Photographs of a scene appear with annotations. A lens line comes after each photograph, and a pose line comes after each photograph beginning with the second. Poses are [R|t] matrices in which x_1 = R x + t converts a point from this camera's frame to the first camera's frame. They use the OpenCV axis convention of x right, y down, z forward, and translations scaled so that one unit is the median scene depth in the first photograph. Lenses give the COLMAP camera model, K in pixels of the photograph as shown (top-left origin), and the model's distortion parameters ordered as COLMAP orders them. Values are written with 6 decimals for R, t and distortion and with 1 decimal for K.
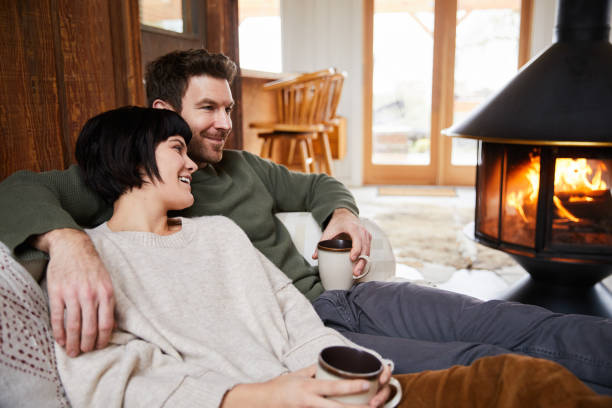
lens RADIAL K [[618.9, 0, 307.2], [0, 618.9, 202.8], [0, 0, 1]] dist [0.025994, 0.000000]
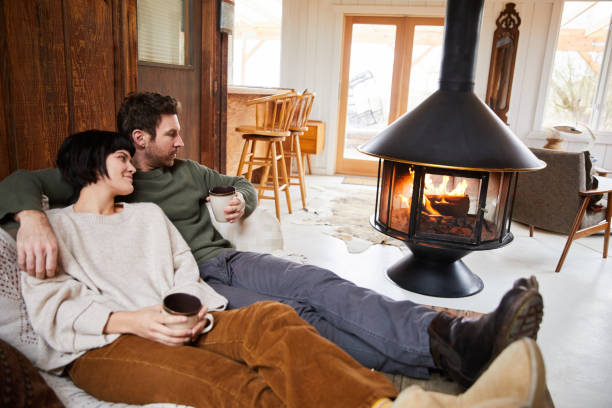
lens RADIAL K [[479.5, 0, 303.2], [0, 479.5, 203.9], [0, 0, 1]] dist [-0.070116, 0.090073]
pose [[0.997016, 0.070012, -0.032531, 0.214546], [-0.068191, 0.996206, 0.054067, -0.055149], [0.036193, -0.051687, 0.998007, -0.139958]]
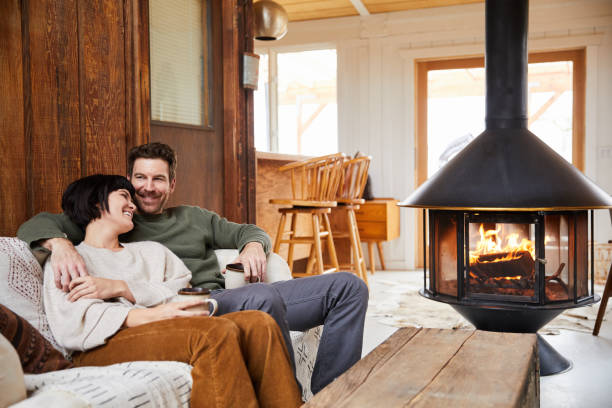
lens RADIAL K [[728.5, 0, 302.8], [0, 728.5, 208.6], [0, 0, 1]] dist [0.073378, 0.000000]
pose [[0.981967, 0.008820, -0.188845, 0.463011], [-0.034752, 0.990310, -0.134455, 0.142355], [0.185830, 0.138593, 0.972759, -0.626884]]
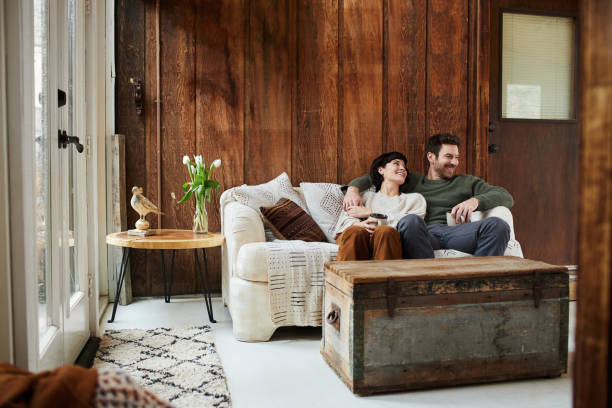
lens RADIAL K [[618.9, 0, 331.2], [0, 618.9, 184.6], [0, 0, 1]] dist [0.025994, 0.000000]
pose [[0.438478, 0.030907, -0.898210, 1.637077], [-0.171992, 0.983823, -0.050109, 0.147214], [0.882131, 0.176457, 0.436700, -0.402765]]
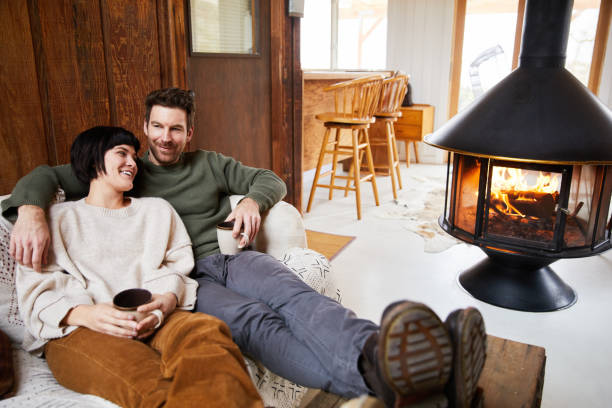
lens RADIAL K [[499.5, 0, 304.3], [0, 499.5, 205.3], [0, 0, 1]] dist [-0.062422, 0.069998]
pose [[0.949176, 0.097288, -0.299331, 0.457369], [-0.069762, 0.992404, 0.101332, -0.089191], [0.306916, -0.075300, 0.948753, -0.068398]]
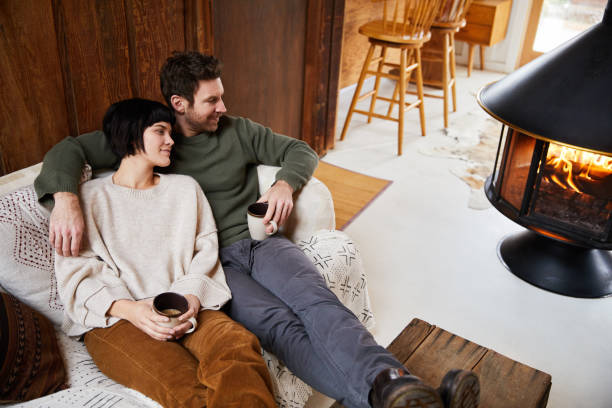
lens RADIAL K [[618.9, 0, 303.1], [0, 618.9, 205.7], [0, 0, 1]] dist [0.025994, 0.000000]
pose [[0.922168, 0.223956, -0.315357, 0.486991], [-0.122613, 0.942531, 0.310808, -0.332584], [0.366841, -0.247950, 0.896632, -0.229084]]
